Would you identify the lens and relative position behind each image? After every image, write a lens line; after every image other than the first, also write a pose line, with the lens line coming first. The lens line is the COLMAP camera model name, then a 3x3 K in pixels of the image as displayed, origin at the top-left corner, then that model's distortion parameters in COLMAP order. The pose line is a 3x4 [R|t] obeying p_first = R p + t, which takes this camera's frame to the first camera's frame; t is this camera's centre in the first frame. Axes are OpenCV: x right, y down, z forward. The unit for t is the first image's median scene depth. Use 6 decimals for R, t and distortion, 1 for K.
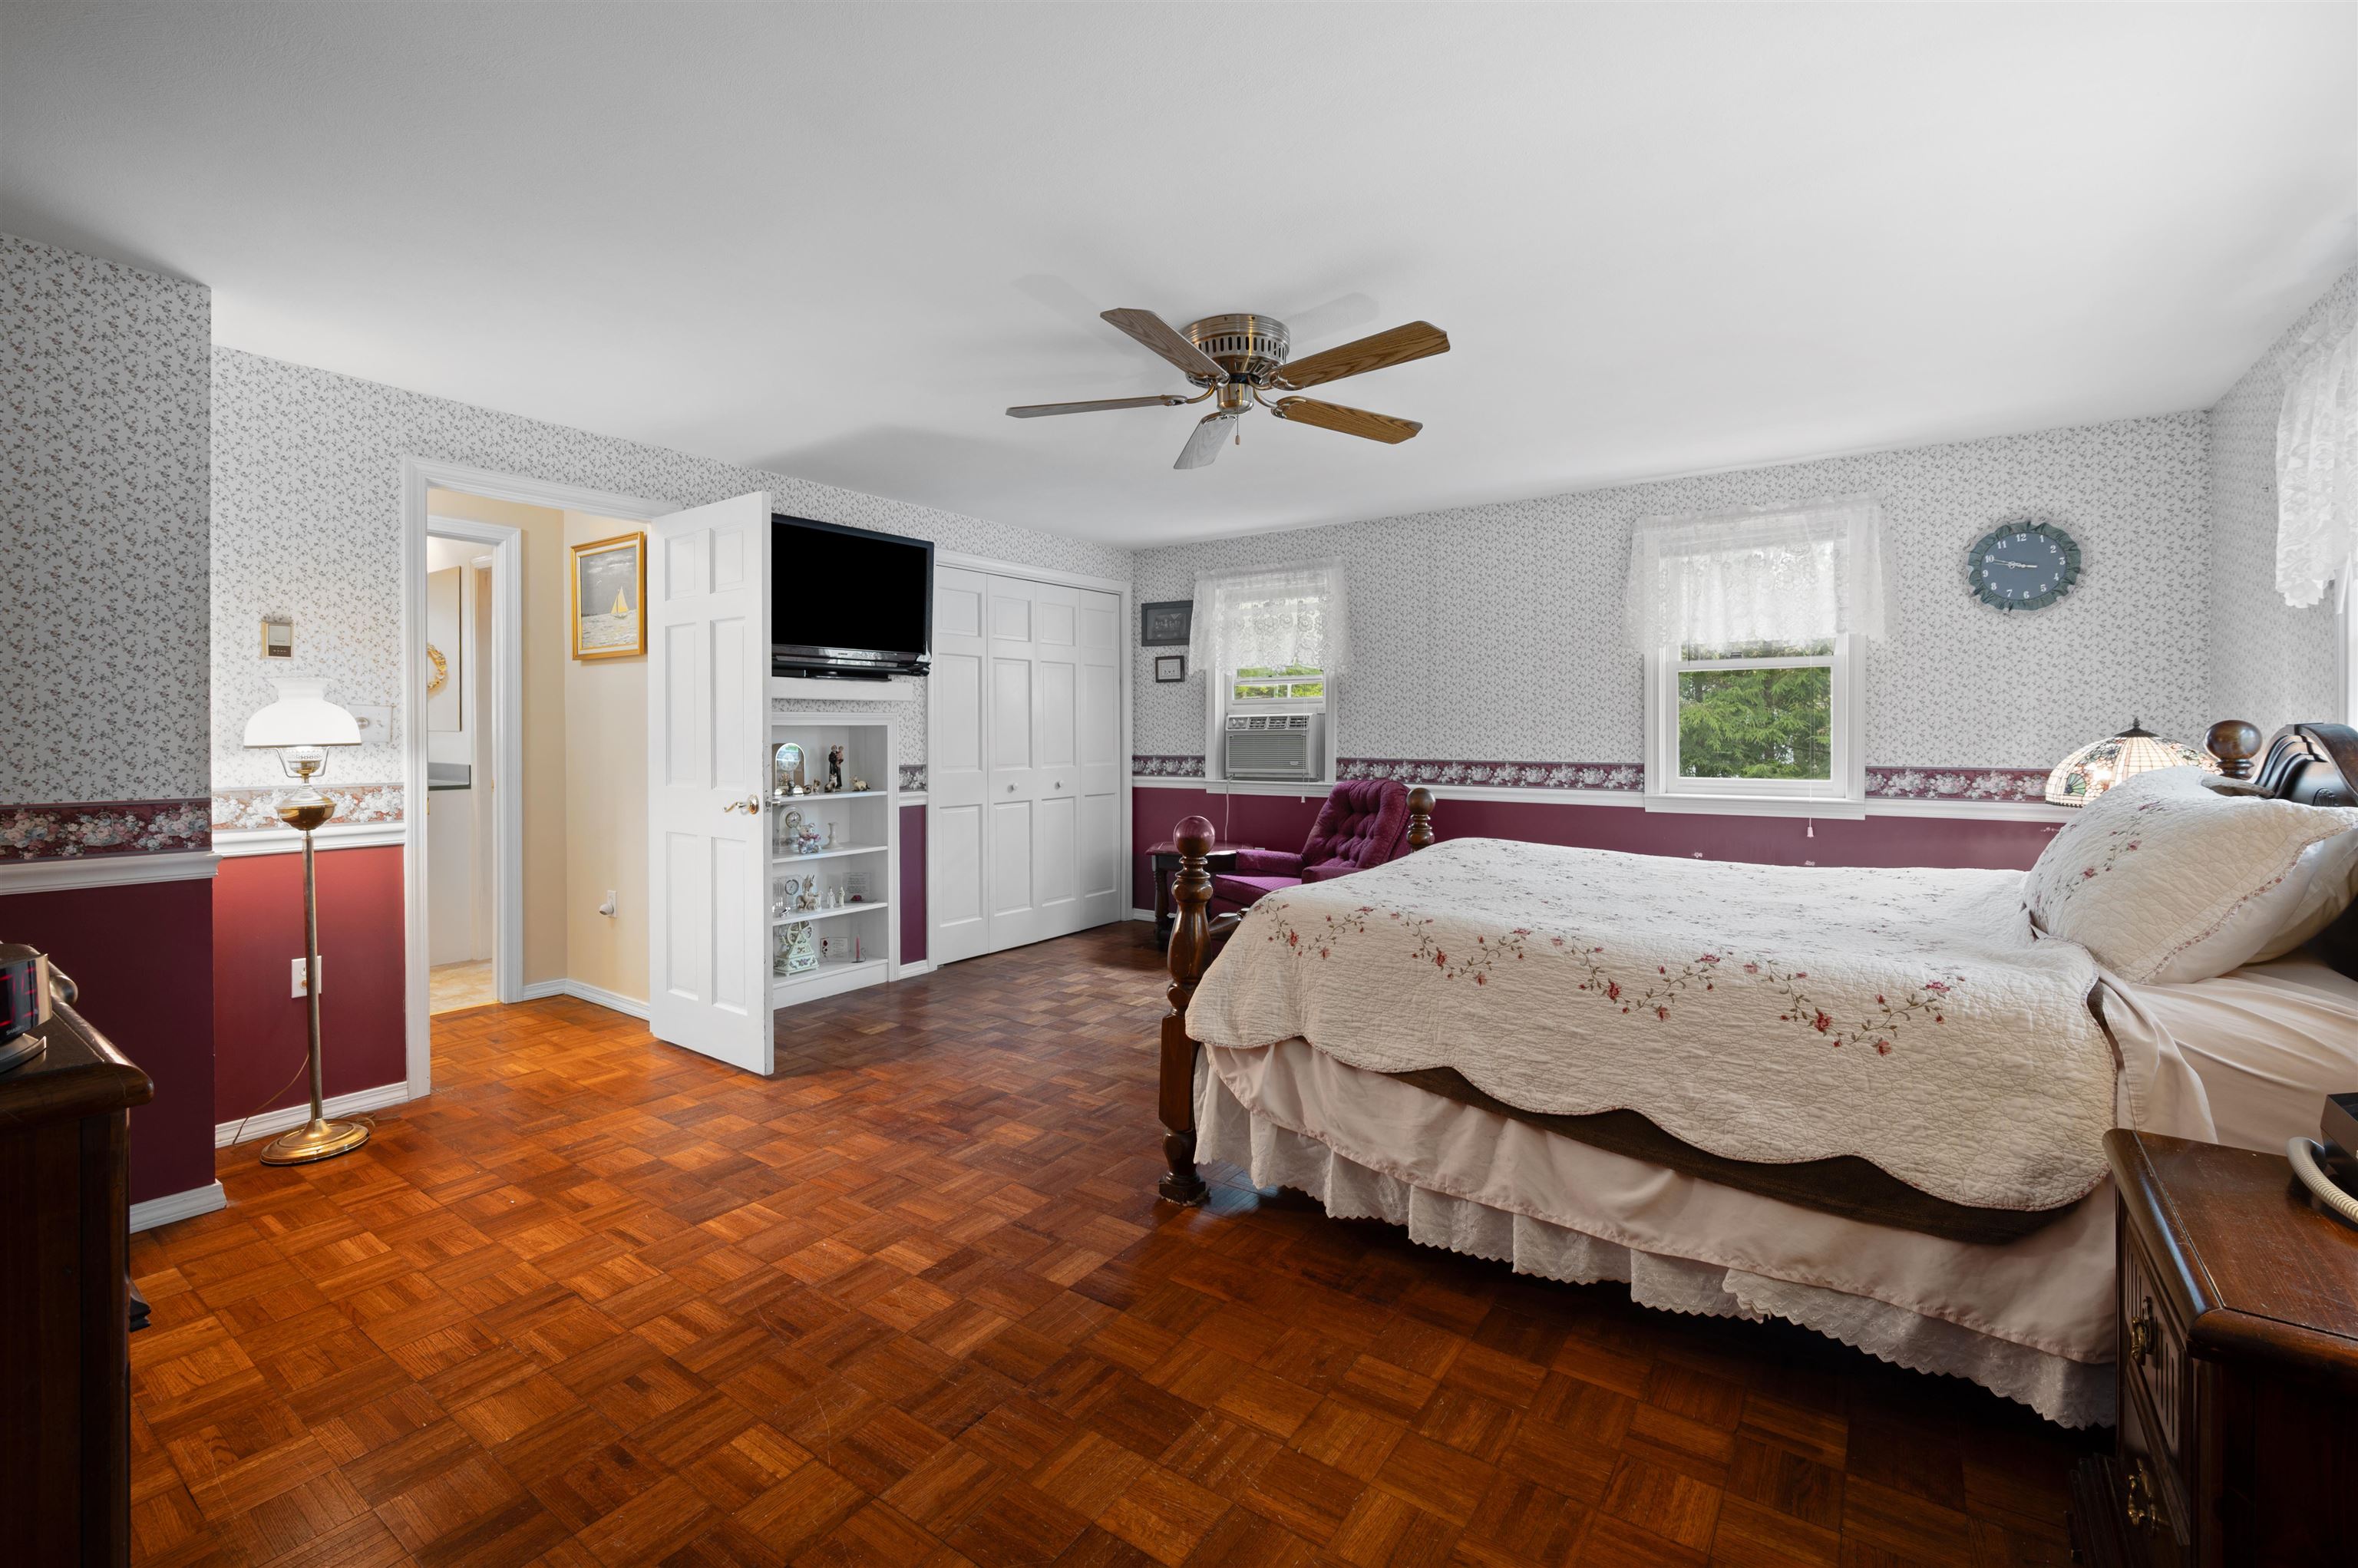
lens RADIAL K [[1027.8, 0, 1176.8], [0, 1027.8, 740.5], [0, 0, 1]] dist [0.000010, -0.000010]
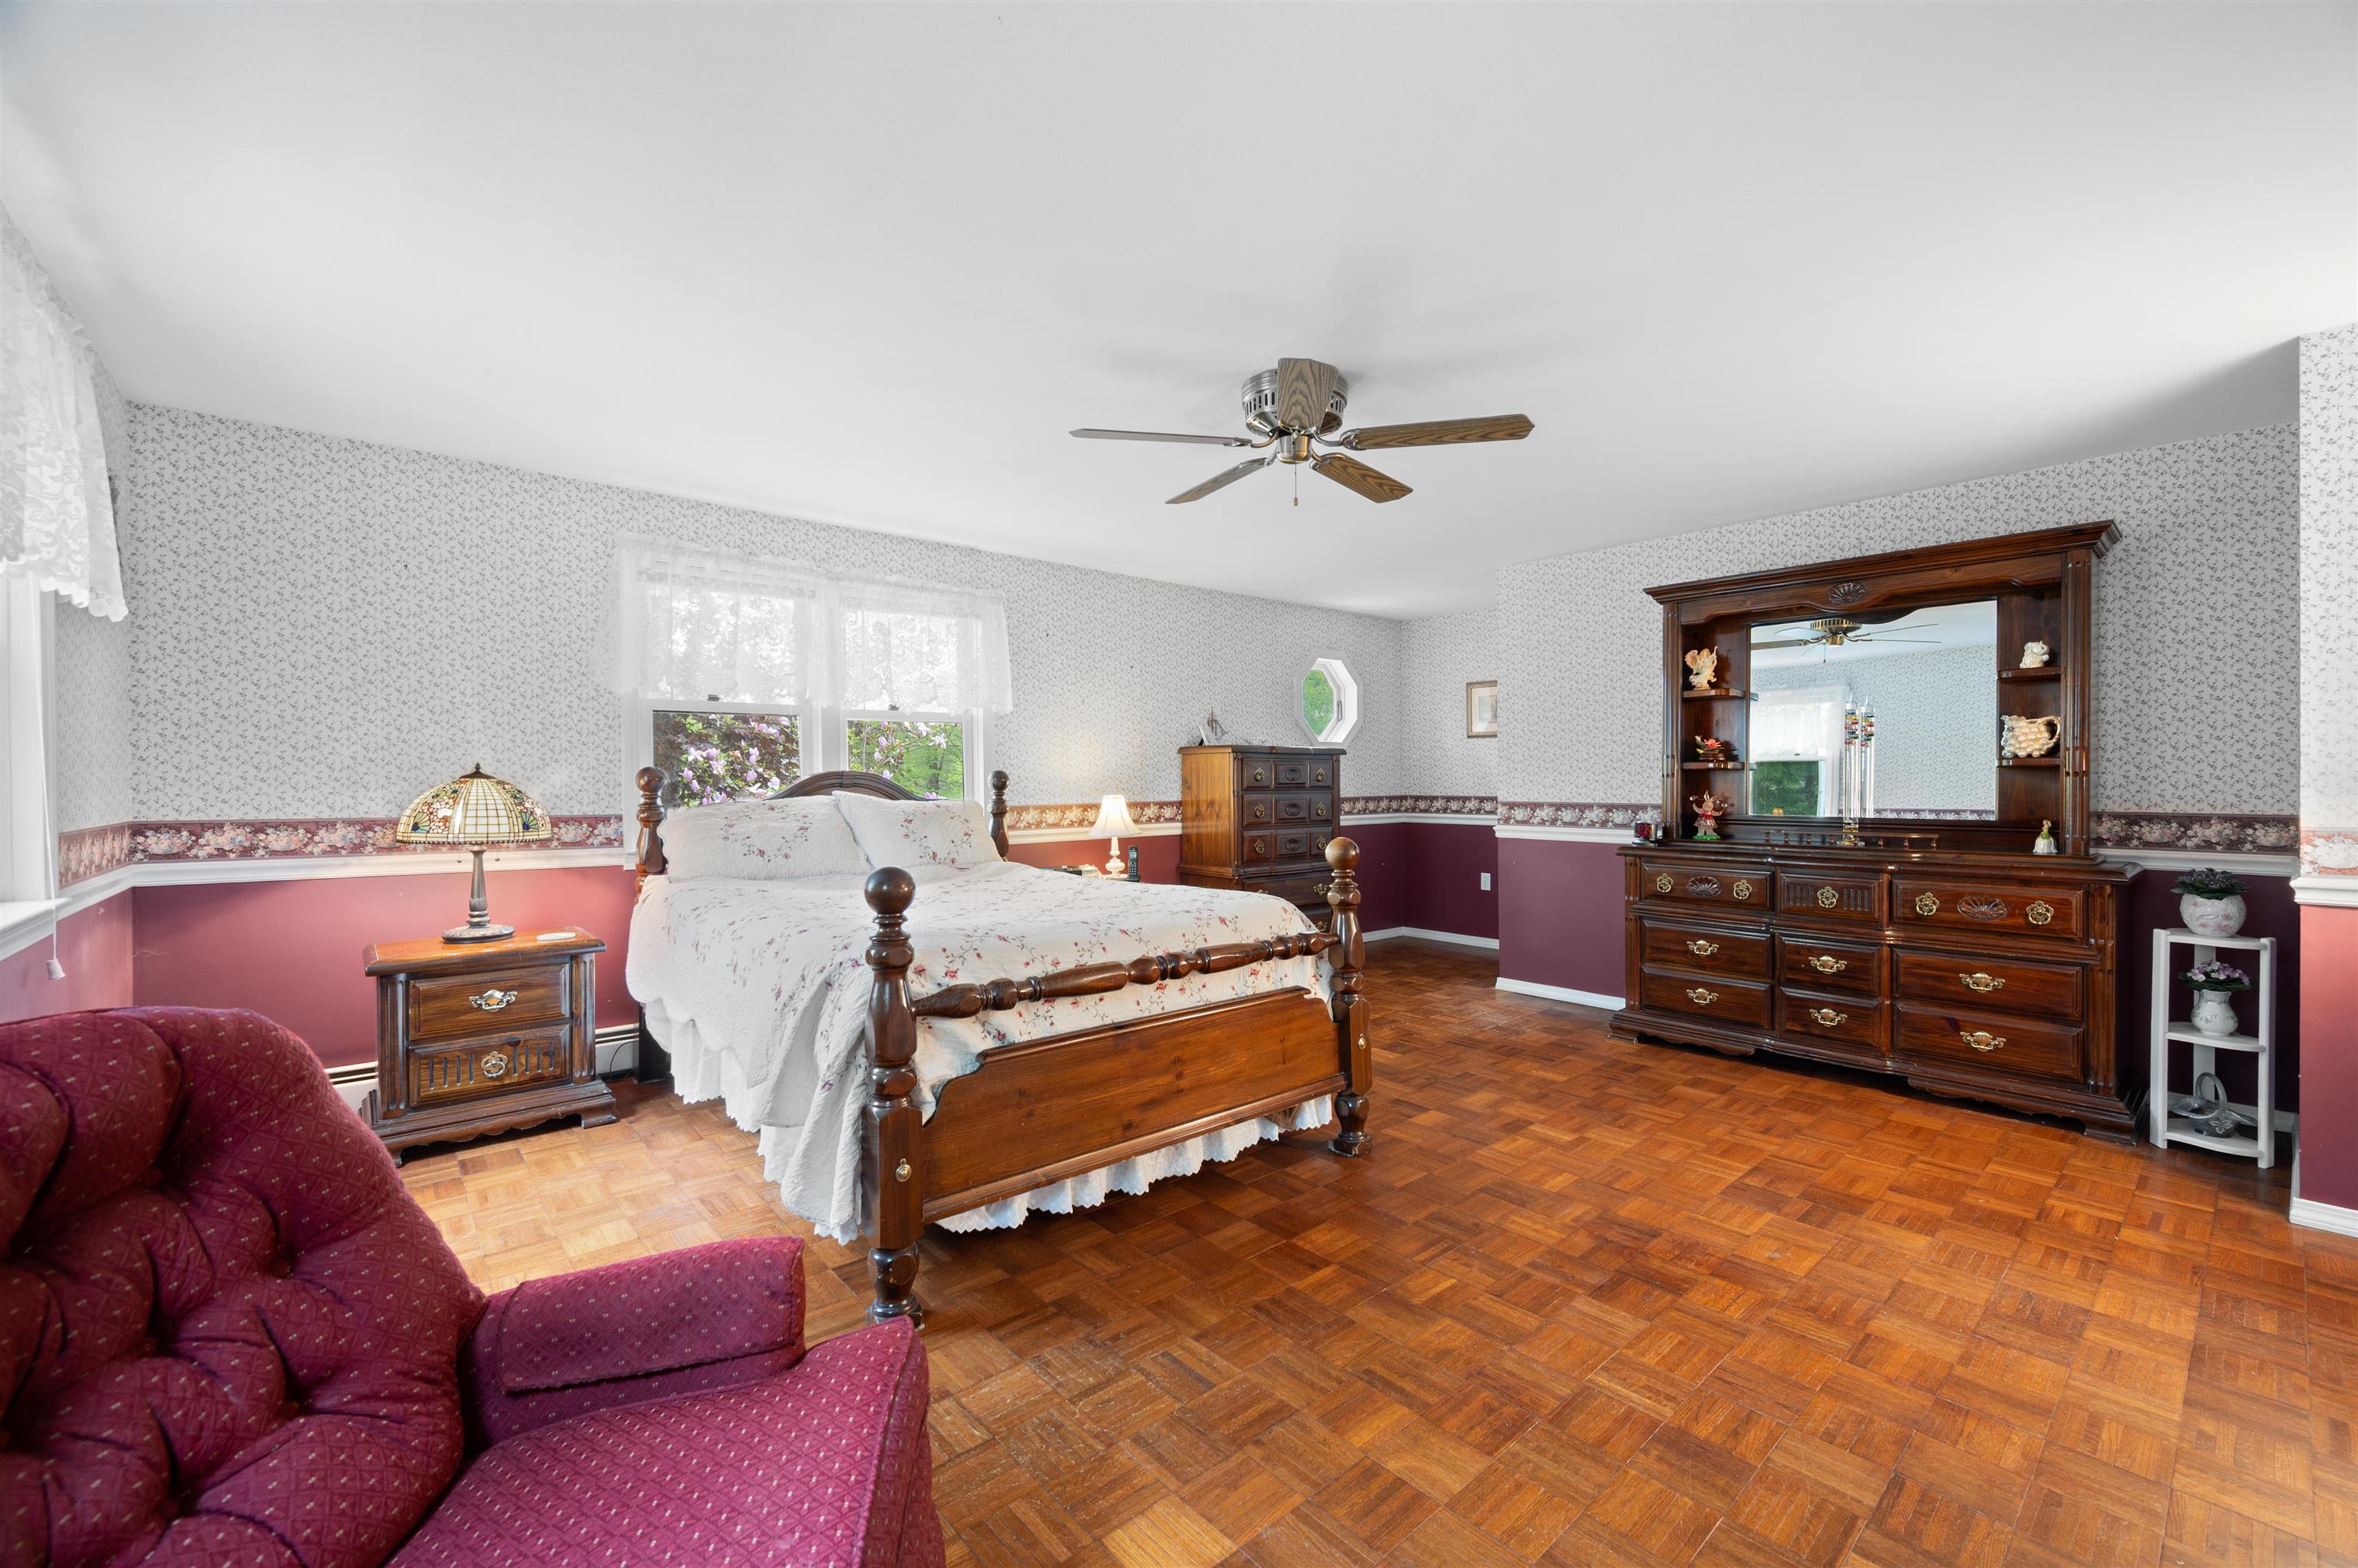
lens RADIAL K [[963.6, 0, 1179.0], [0, 963.6, 784.0], [0, 0, 1]] dist [-0.062273, 0.000007]
pose [[-0.970957, 0.008117, 0.239116, -0.071007], [0.009039, 0.999955, 0.002761, 0.008177], [-0.239083, 0.004842, -0.970987, 2.236058]]
